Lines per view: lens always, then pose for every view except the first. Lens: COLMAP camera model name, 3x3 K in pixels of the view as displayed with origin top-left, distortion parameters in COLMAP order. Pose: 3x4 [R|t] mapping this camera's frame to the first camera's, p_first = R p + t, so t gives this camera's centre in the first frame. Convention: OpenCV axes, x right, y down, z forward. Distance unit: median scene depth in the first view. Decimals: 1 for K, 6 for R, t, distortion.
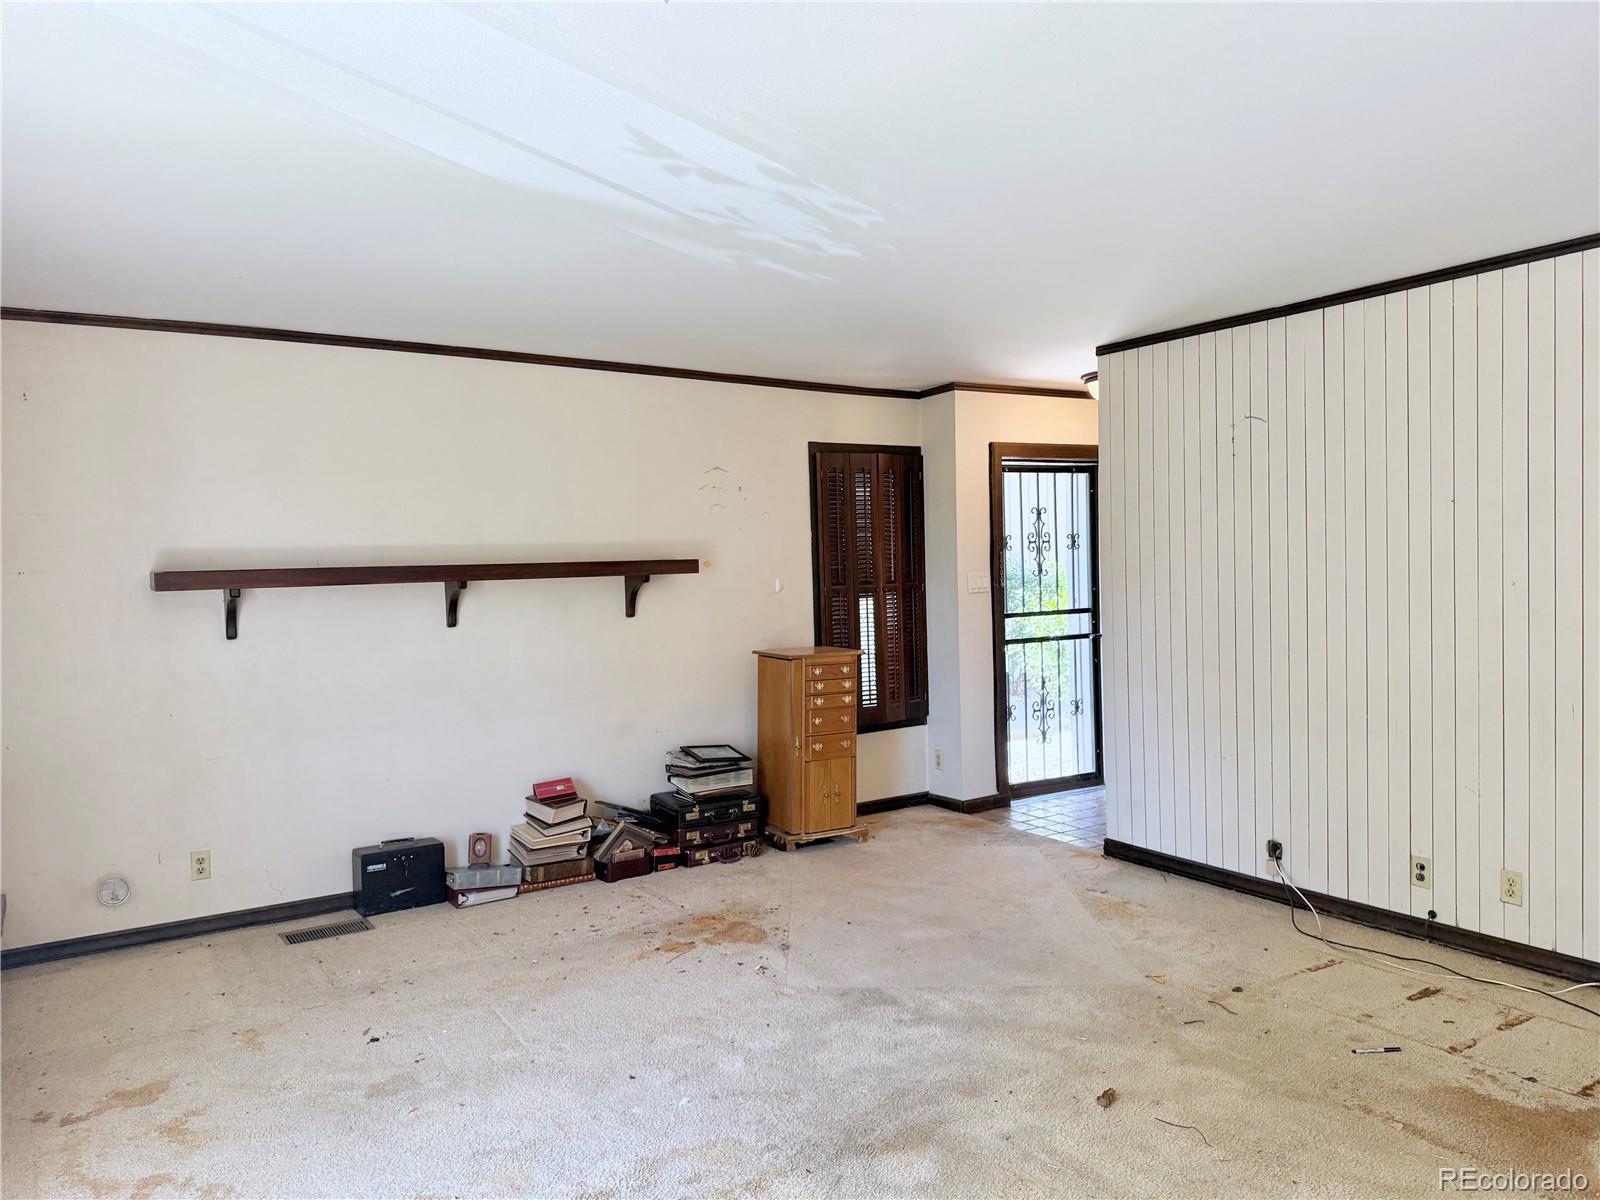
lens RADIAL K [[1101.3, 0, 800.0], [0, 1101.3, 600.0], [0, 0, 1]] dist [-0.000072, -0.000120]
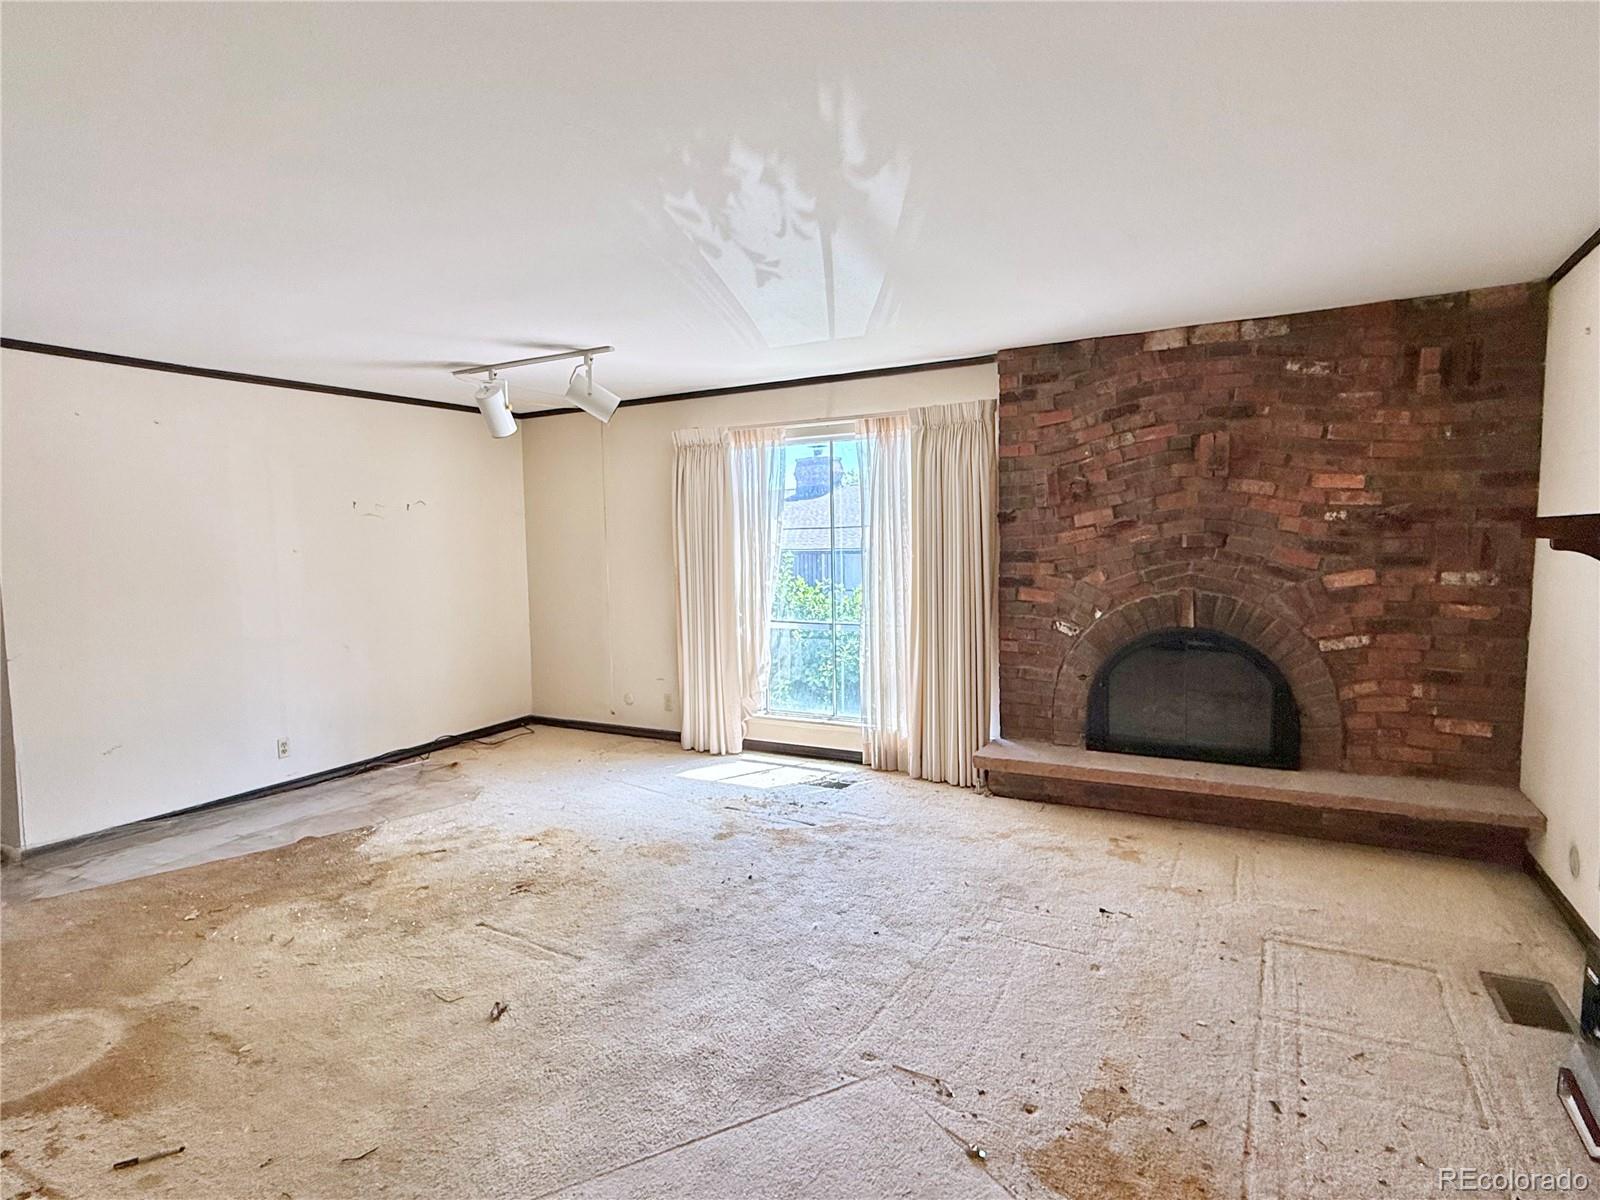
lens RADIAL K [[848.6, 0, 800.0], [0, 848.6, 600.0], [0, 0, 1]] dist [-0.000680, -0.000204]
pose [[-0.875824, 0.078766, -0.476159, 0.365340], [0.028716, 0.993350, 0.111500, -0.068385], [0.481775, 0.083981, -0.872262, 1.765954]]
